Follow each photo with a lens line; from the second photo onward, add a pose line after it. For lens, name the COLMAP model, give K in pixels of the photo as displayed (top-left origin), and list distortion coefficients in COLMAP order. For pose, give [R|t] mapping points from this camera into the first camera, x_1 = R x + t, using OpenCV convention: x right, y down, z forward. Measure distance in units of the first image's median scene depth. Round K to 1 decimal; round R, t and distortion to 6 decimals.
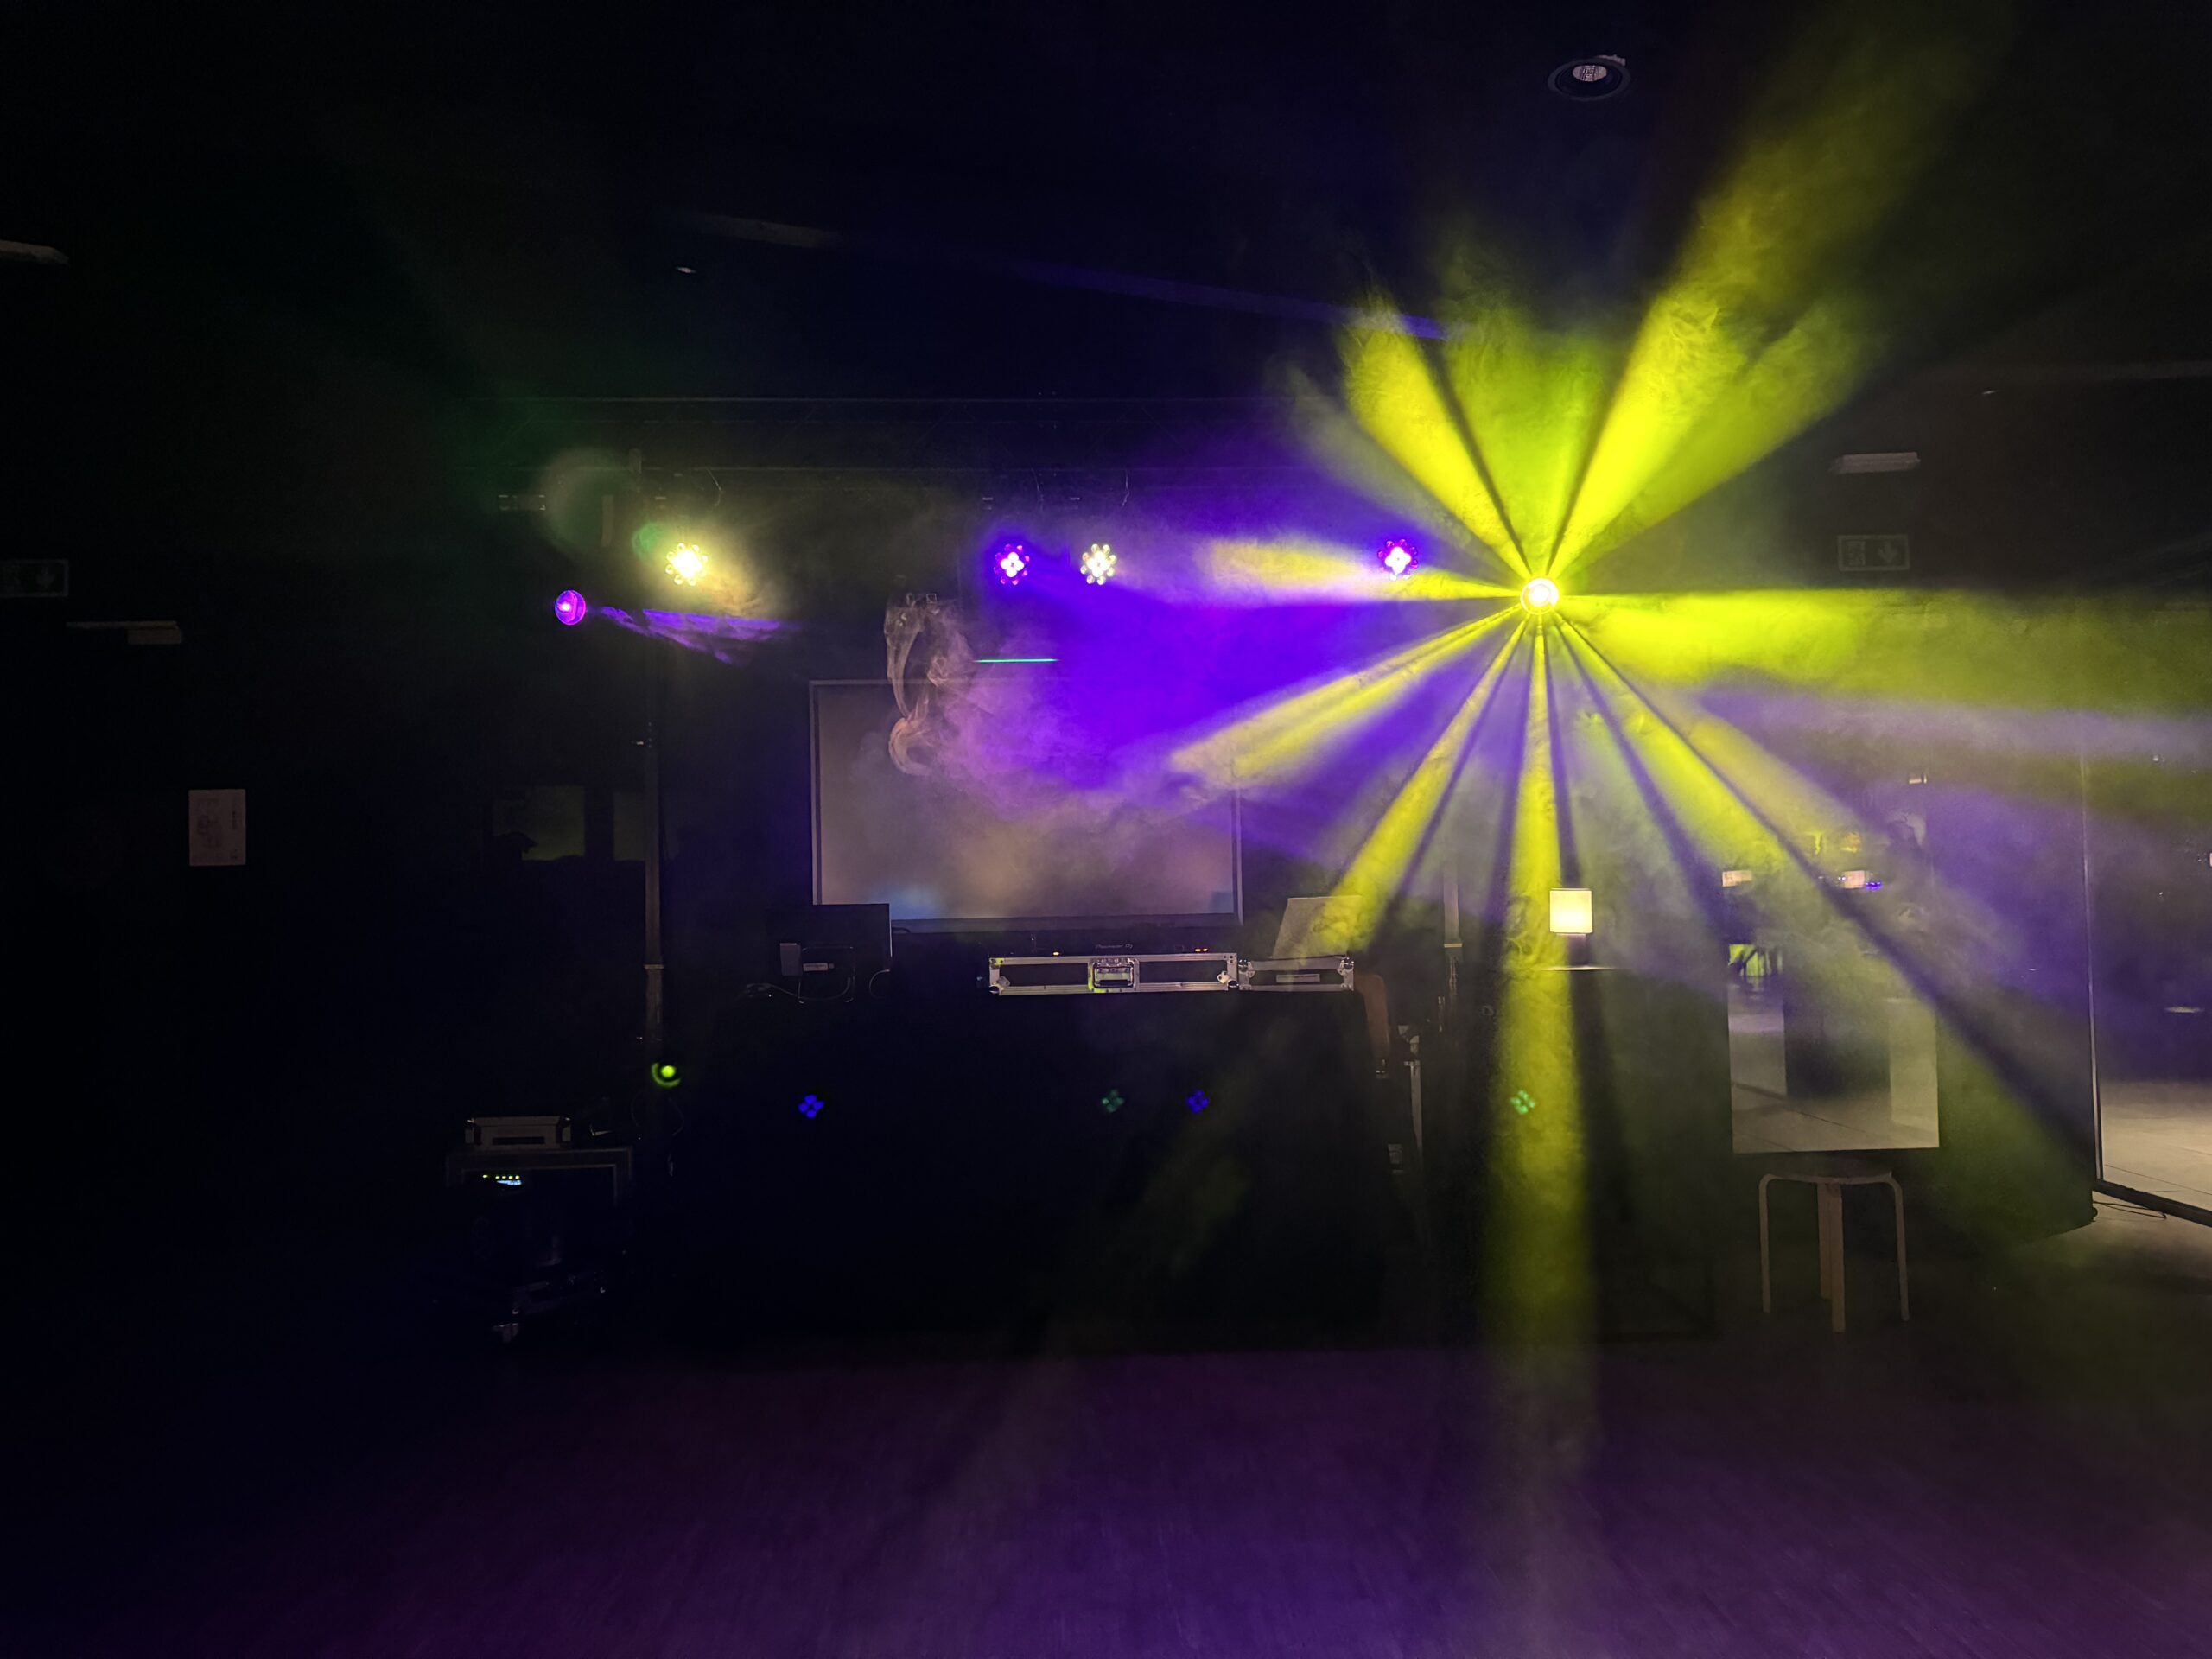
lens RADIAL K [[1546.2, 0, 1102.4], [0, 1546.2, 831.7], [0, 0, 1]] dist [0.014150, -0.007172]
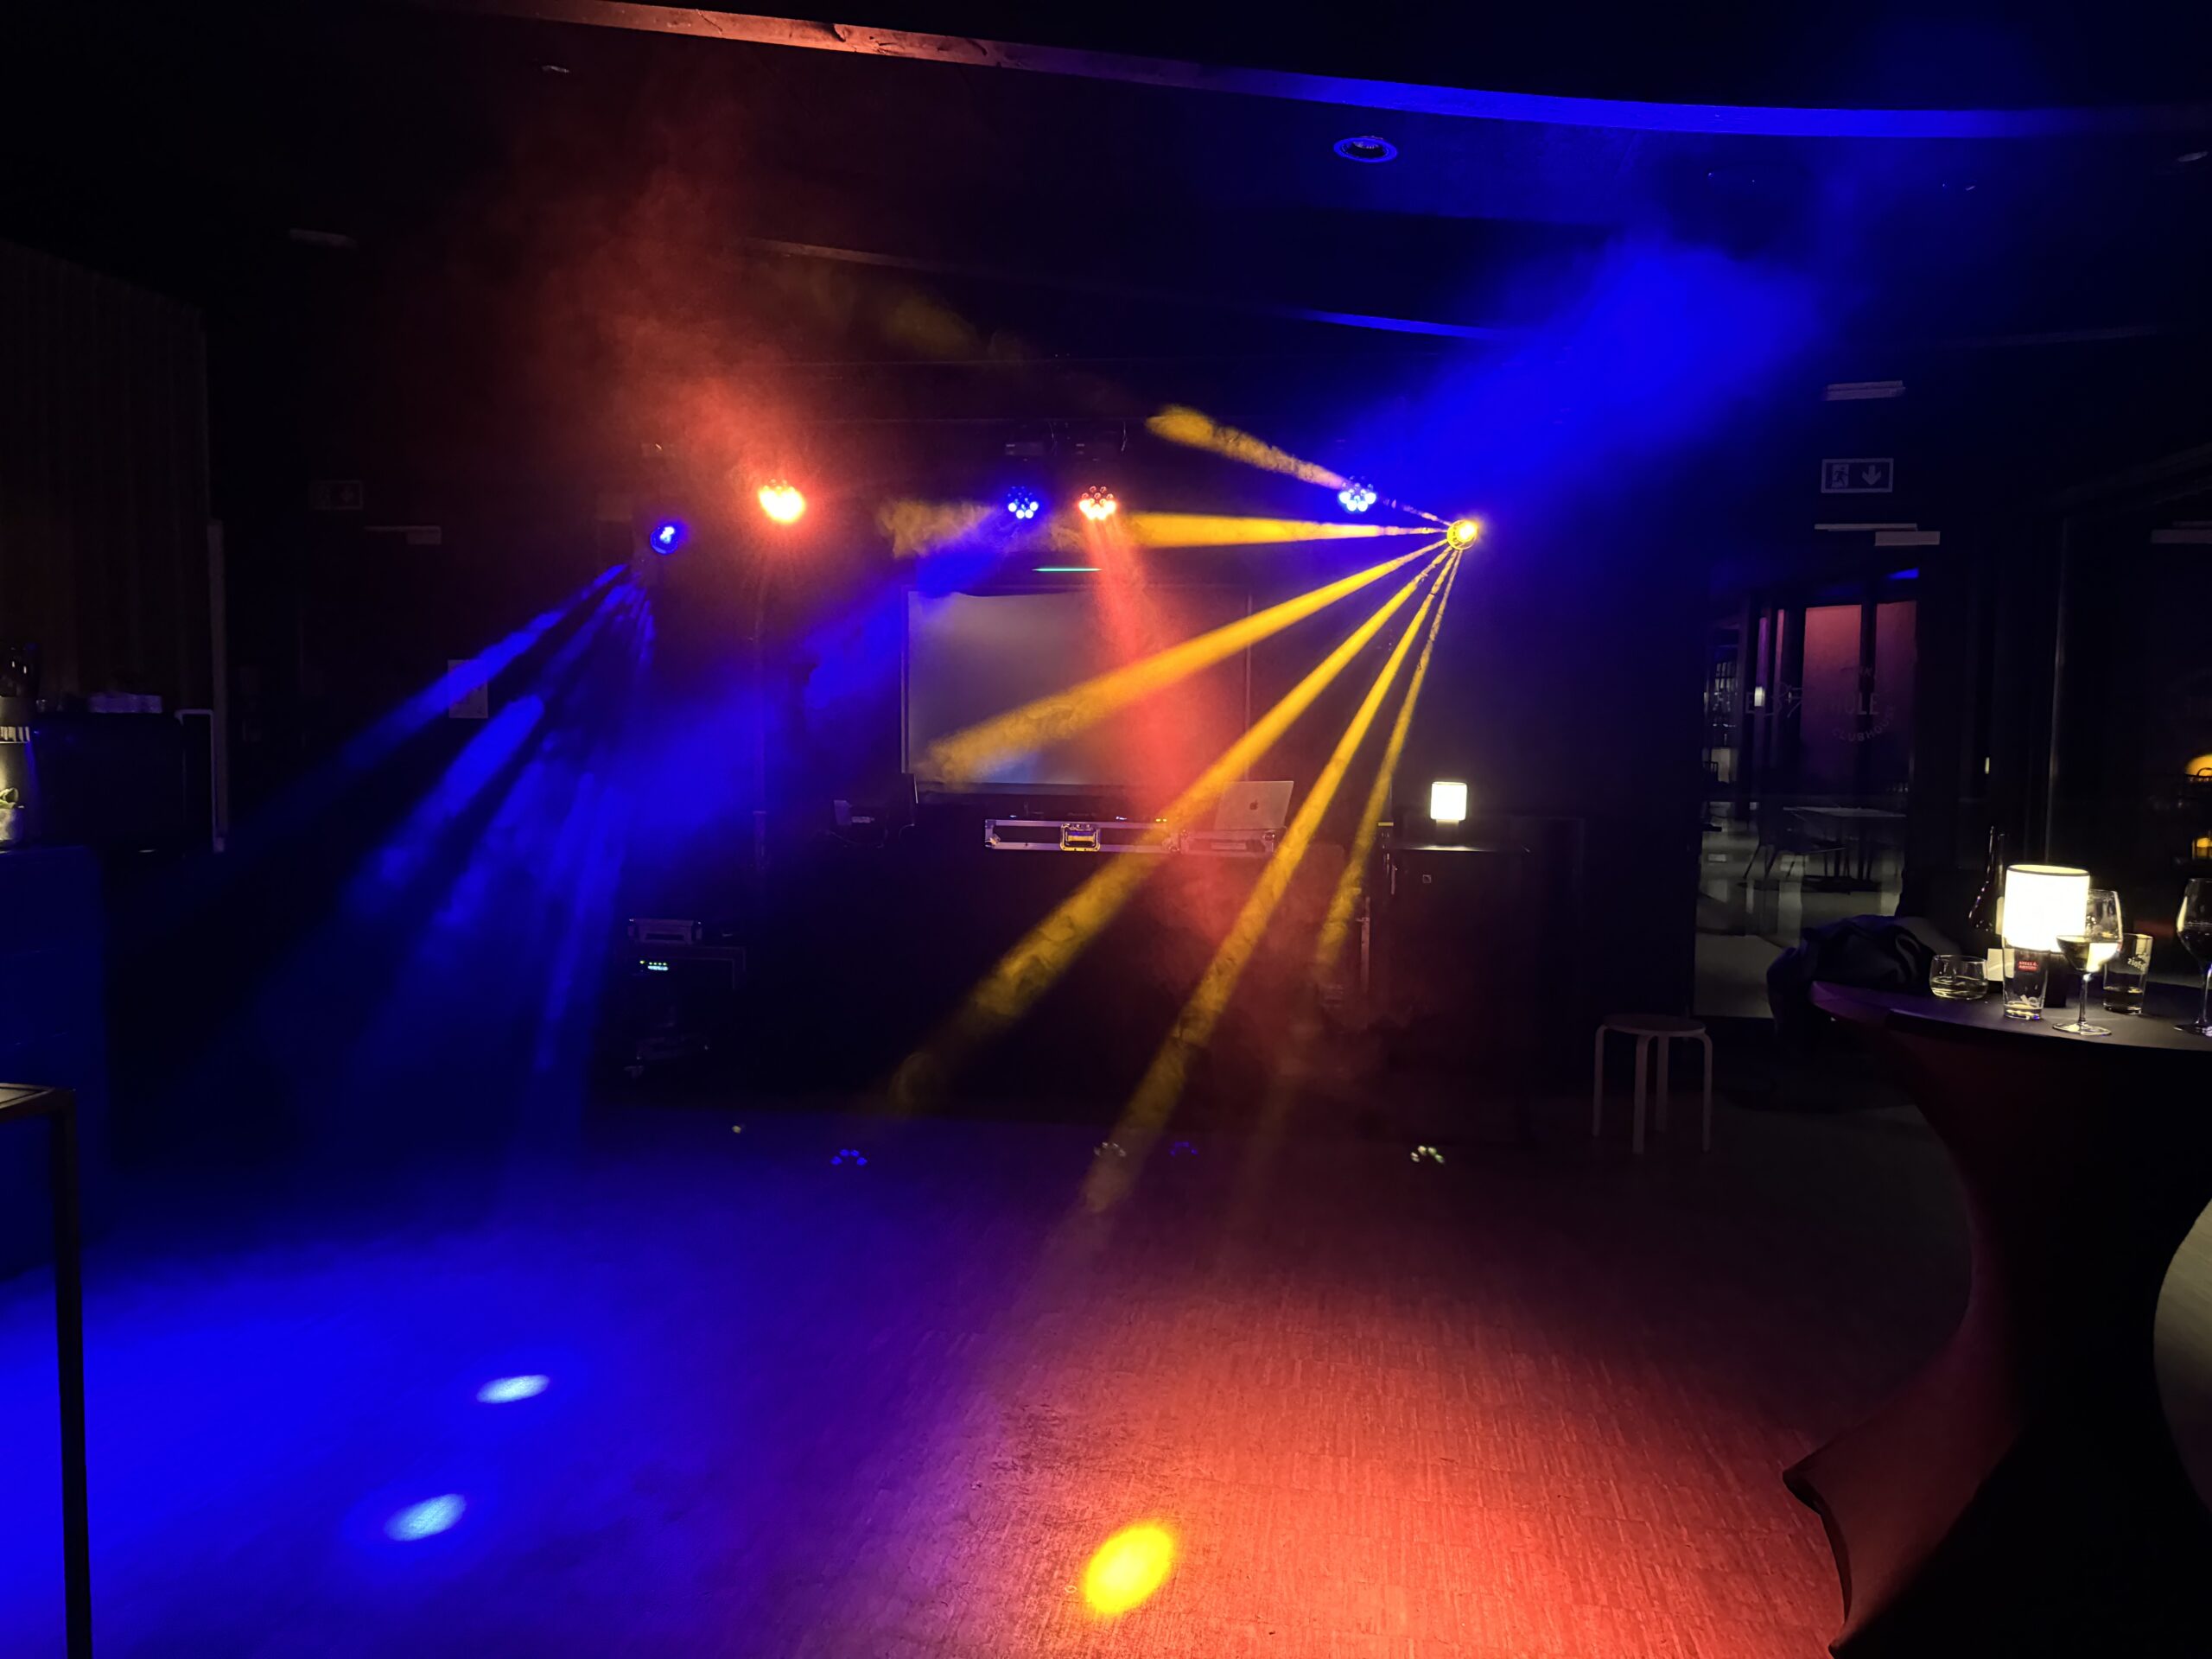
lens RADIAL K [[1546.2, 0, 1104.9], [0, 1546.2, 826.1], [0, 0, 1]] dist [0.014150, -0.007172]
pose [[0.981576, 0.046030, -0.185447, 0.237831], [-0.026076, 0.993740, 0.108635, -0.050234], [0.189287, -0.101797, 0.976631, -0.220051]]
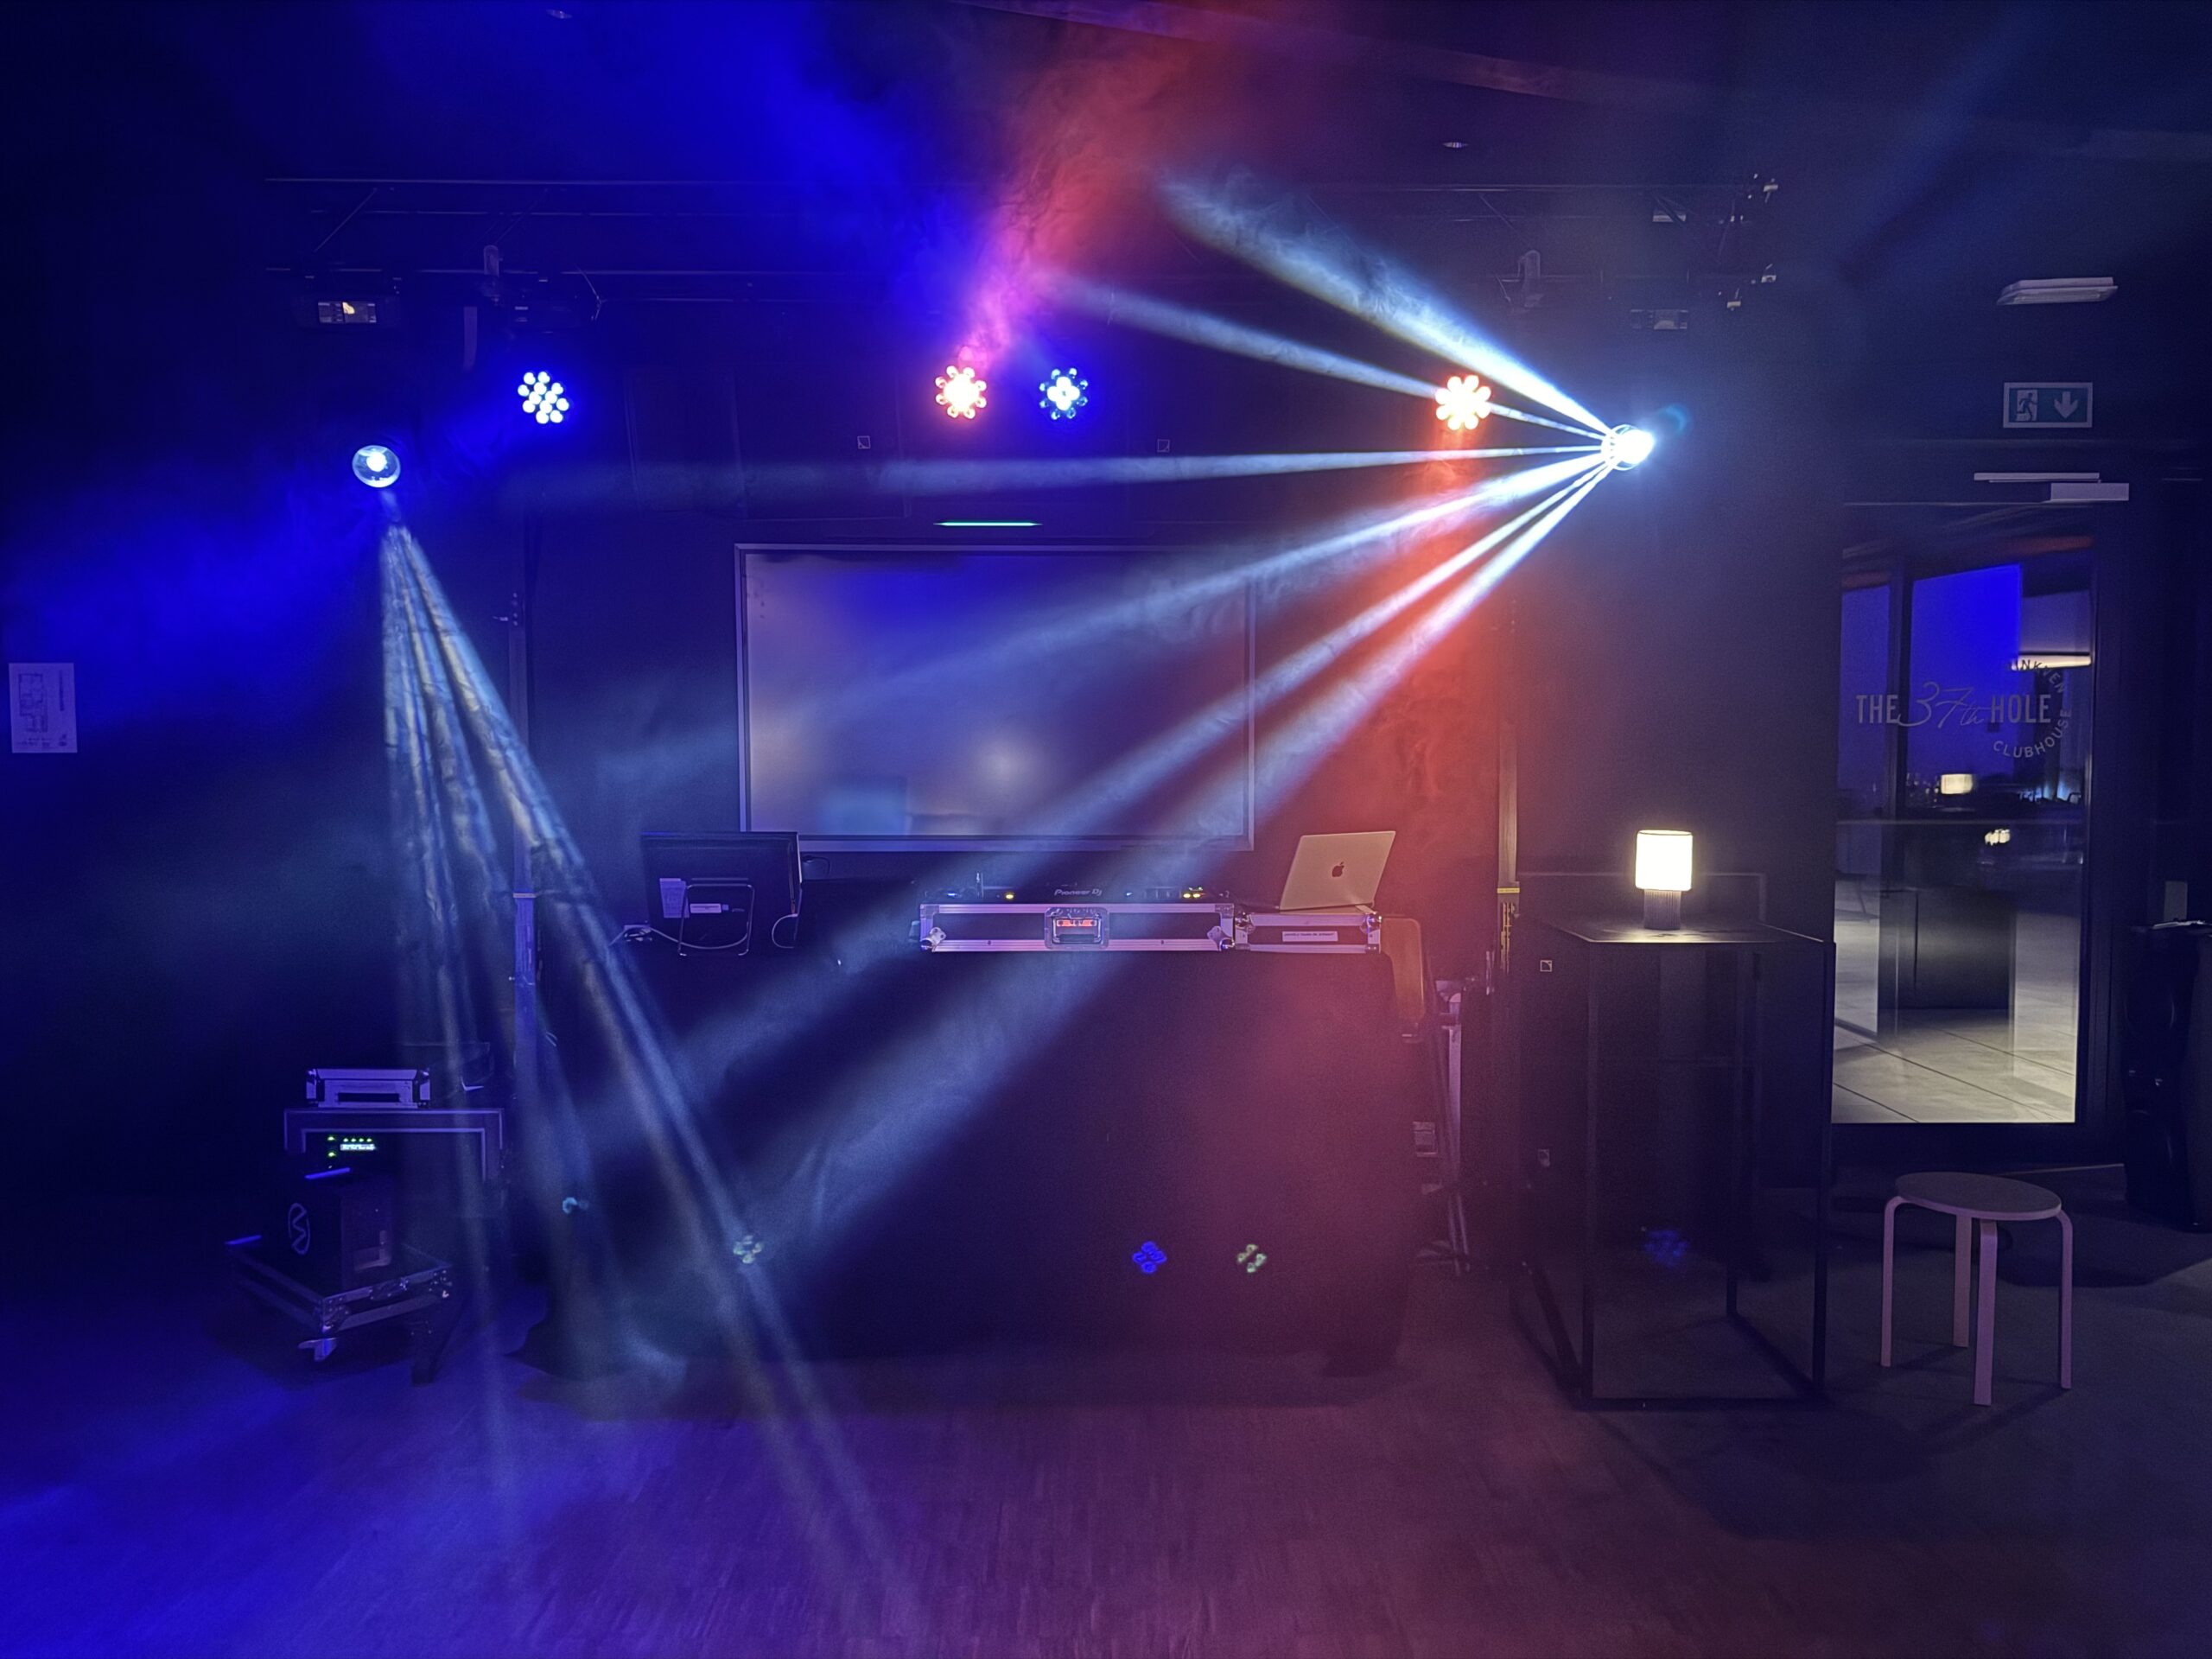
lens RADIAL K [[1546.2, 0, 1104.4], [0, 1546.2, 816.6], [0, 0, 1]] dist [0.014150, -0.007172]
pose [[0.999333, 0.021480, -0.029540, 0.039848], [-0.019068, 0.996642, 0.079635, -0.025105], [0.031151, -0.079019, 0.996386, 0.193661]]
